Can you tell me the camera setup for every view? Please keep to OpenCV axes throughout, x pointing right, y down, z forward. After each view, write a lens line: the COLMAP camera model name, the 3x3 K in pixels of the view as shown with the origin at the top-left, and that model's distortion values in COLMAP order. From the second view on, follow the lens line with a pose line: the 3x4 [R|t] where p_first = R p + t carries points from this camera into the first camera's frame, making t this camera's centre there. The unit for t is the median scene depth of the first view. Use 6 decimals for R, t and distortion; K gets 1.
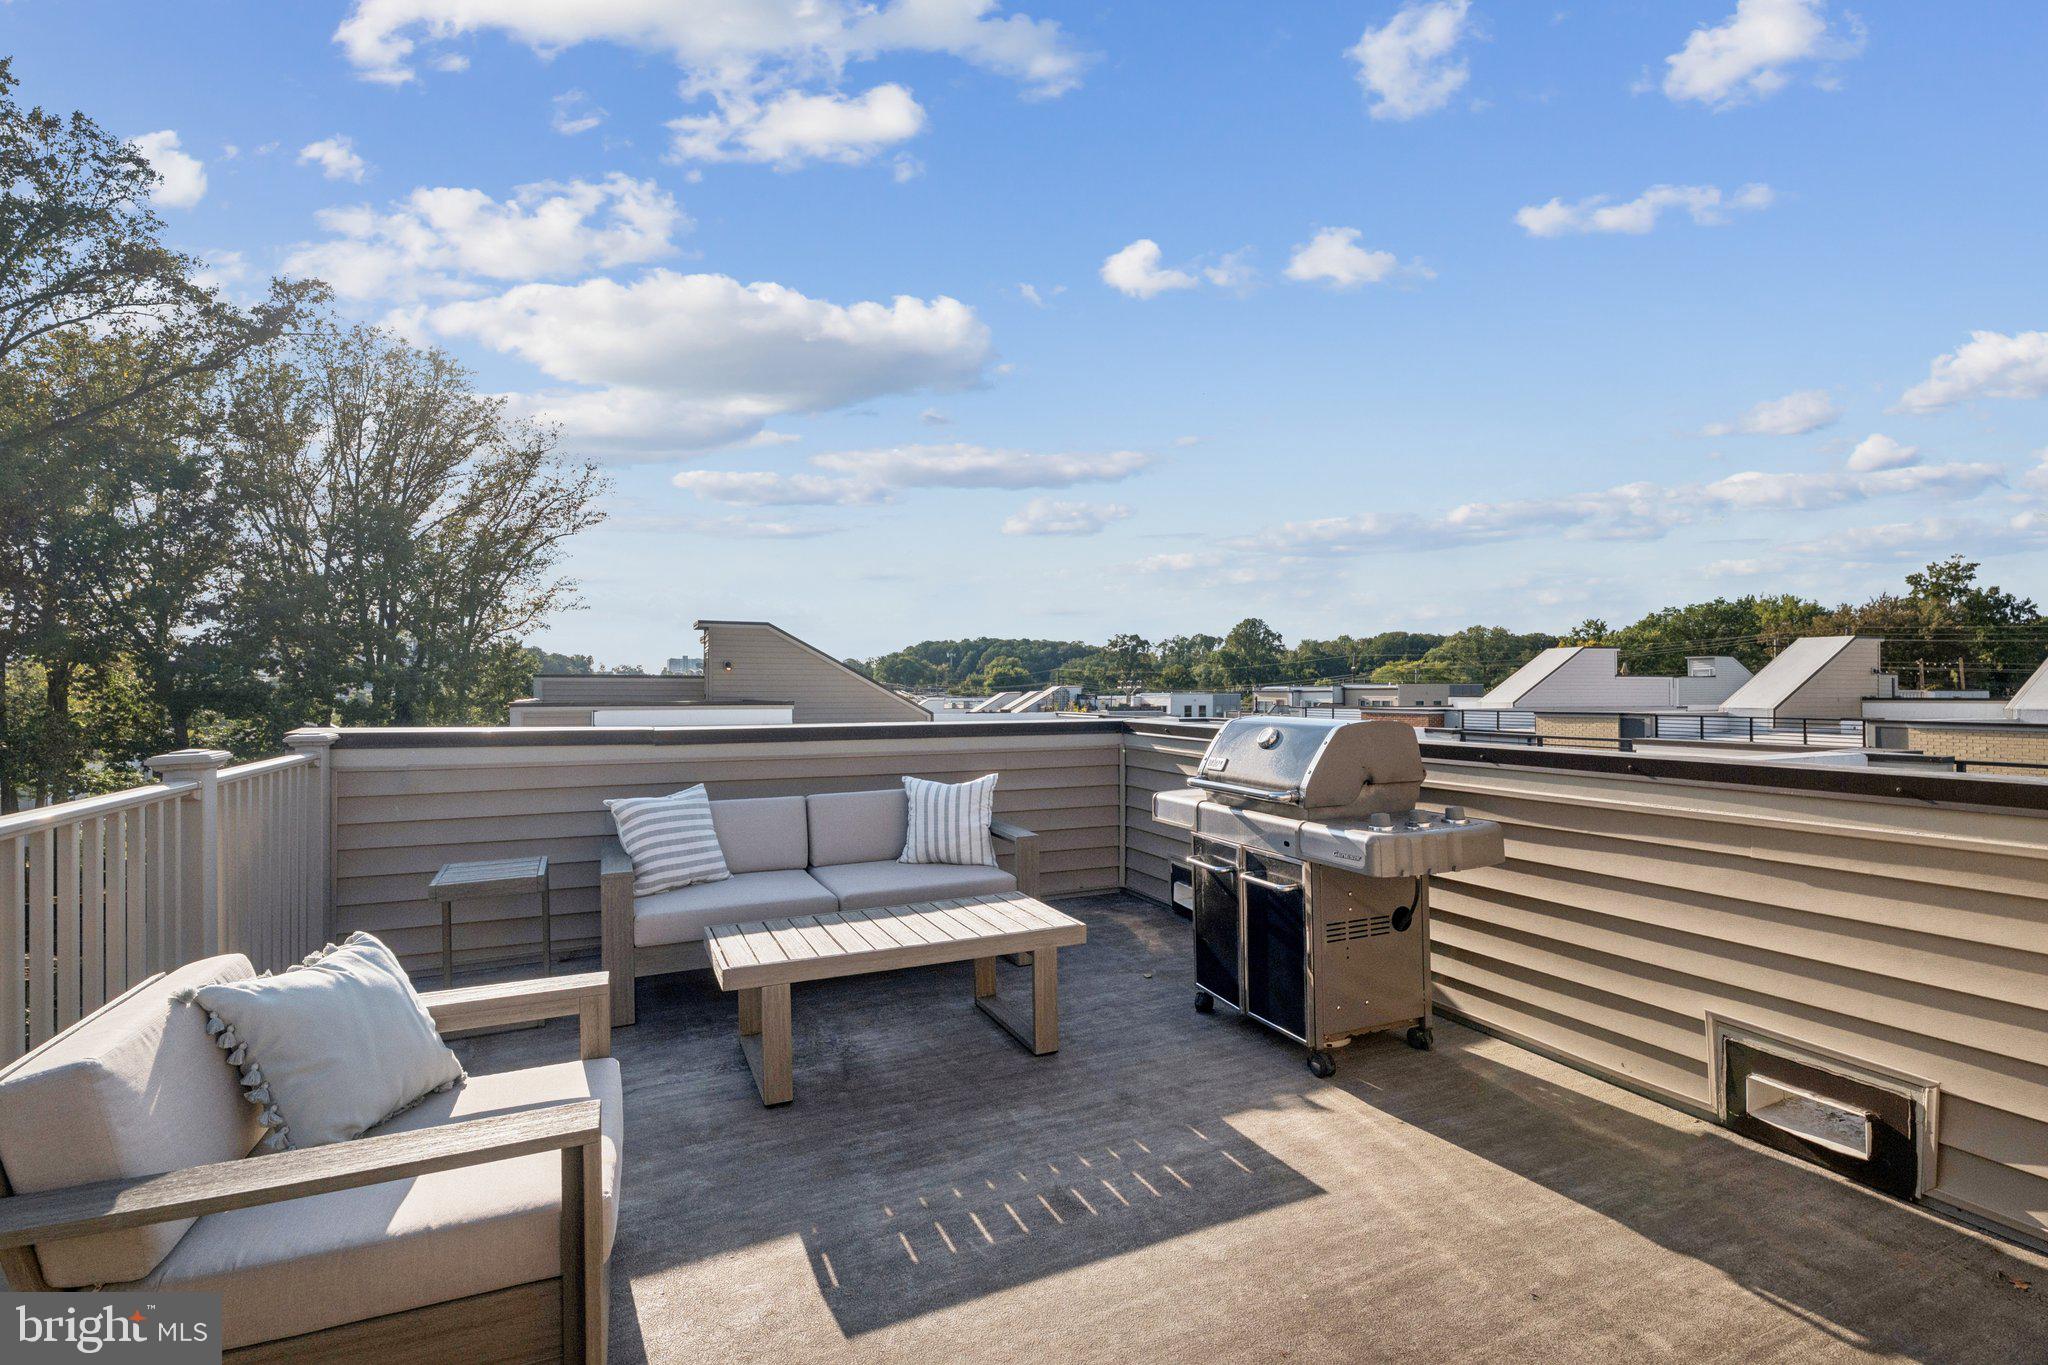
lens RADIAL K [[948.1, 0, 1029.6], [0, 948.1, 685.1], [0, 0, 1]] dist [-0.004944, 0.000603]
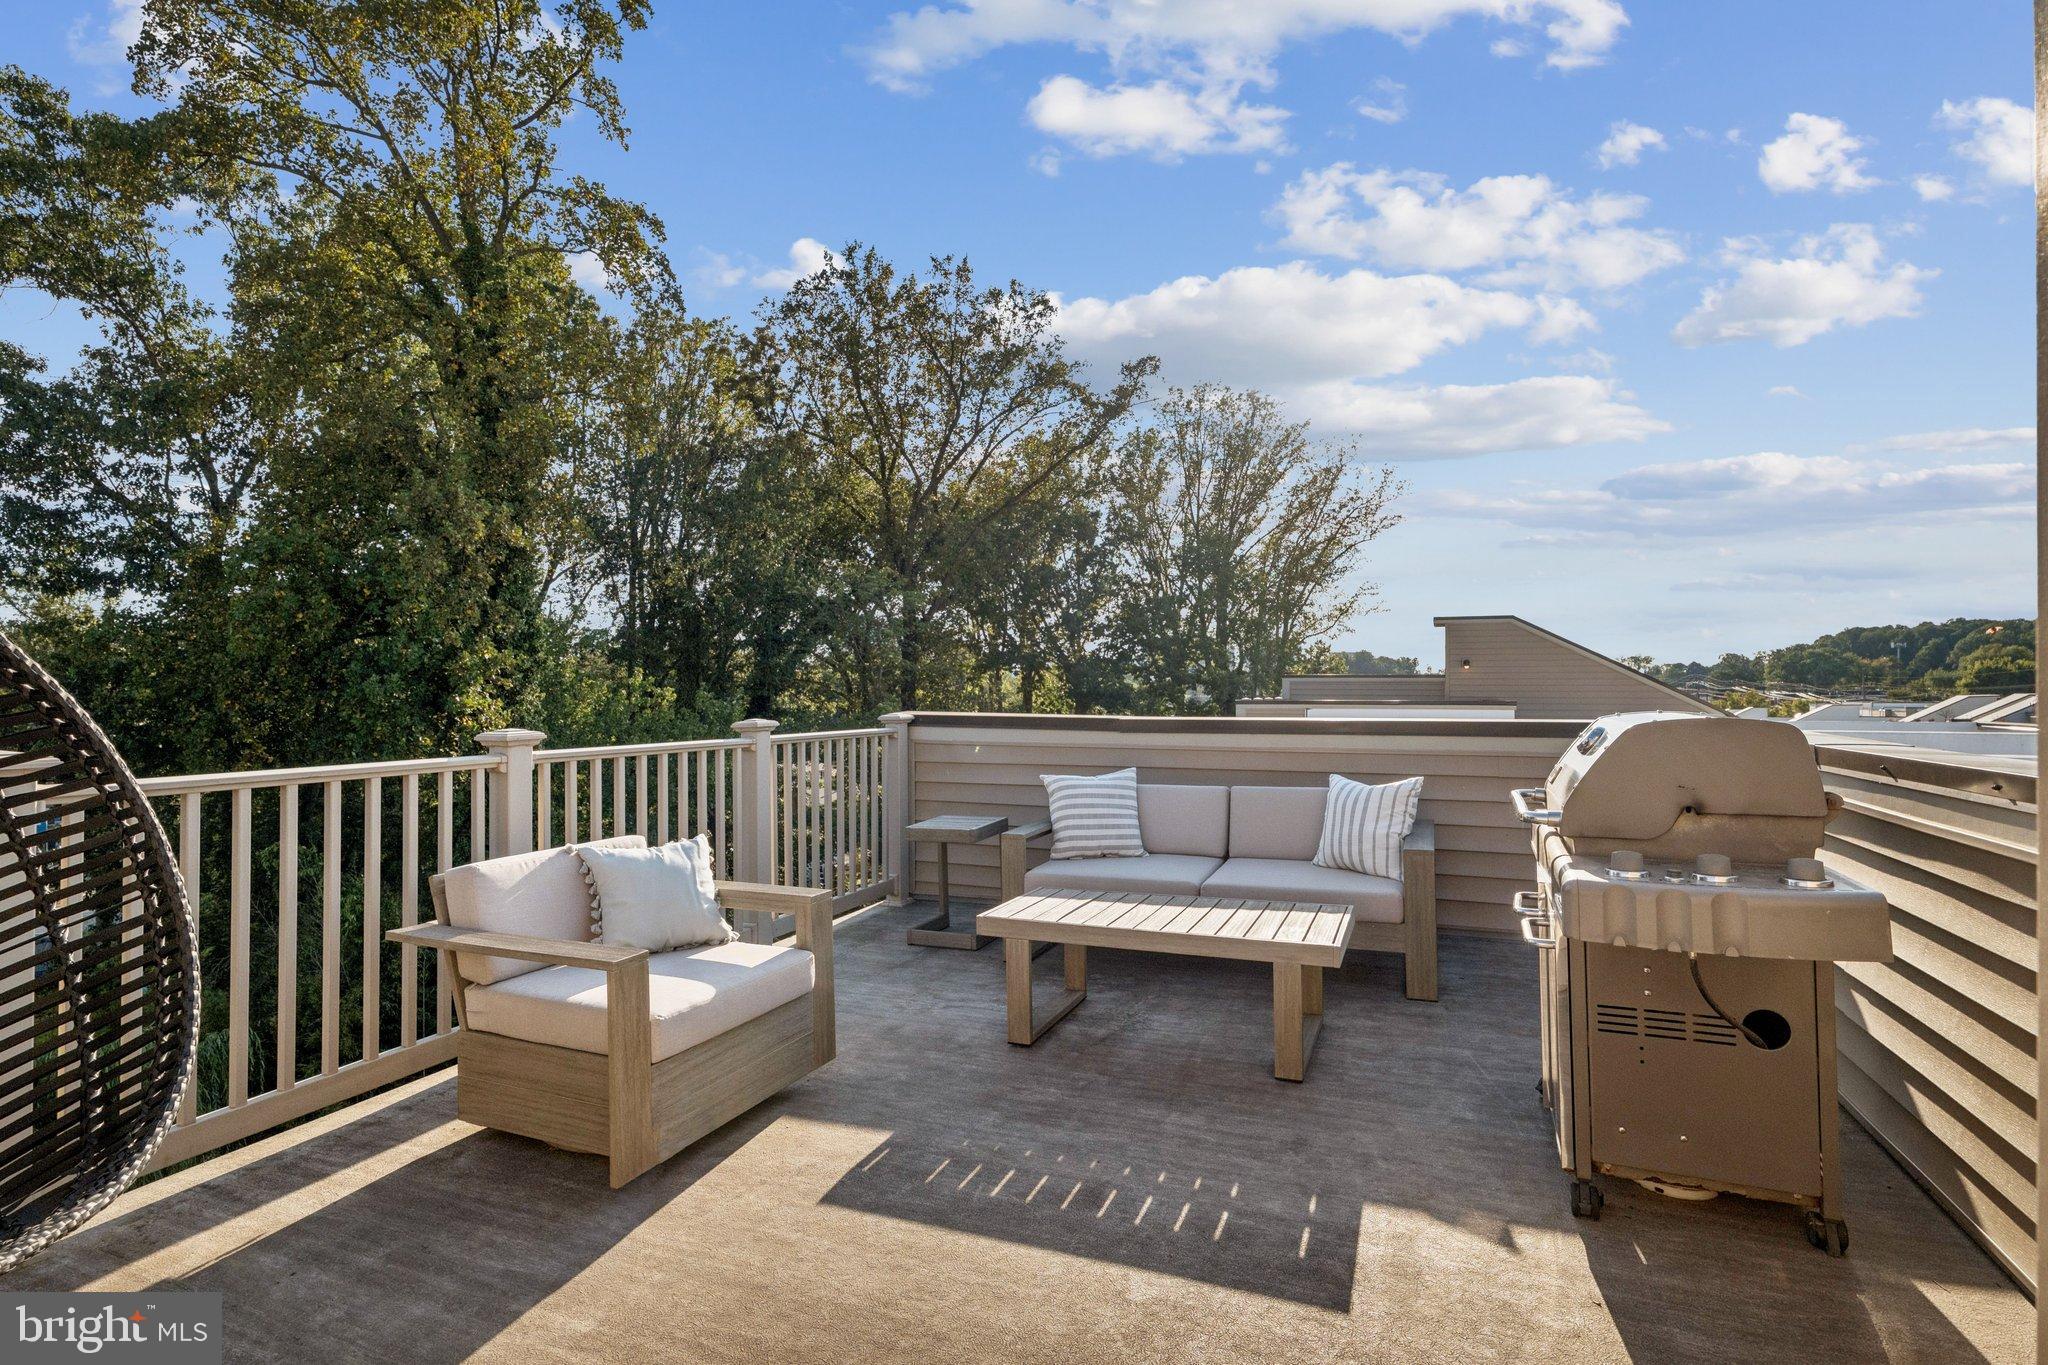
lens RADIAL K [[965.3, 0, 1035.0], [0, 965.3, 706.7], [0, 0, 1]] dist [-0.018704, 0.010523]
pose [[0.690692, 0.011657, -0.723055, 0.390659], [0.003327, 0.999808, 0.019297, 0.012163], [0.723142, -0.015734, 0.690520, 0.154049]]
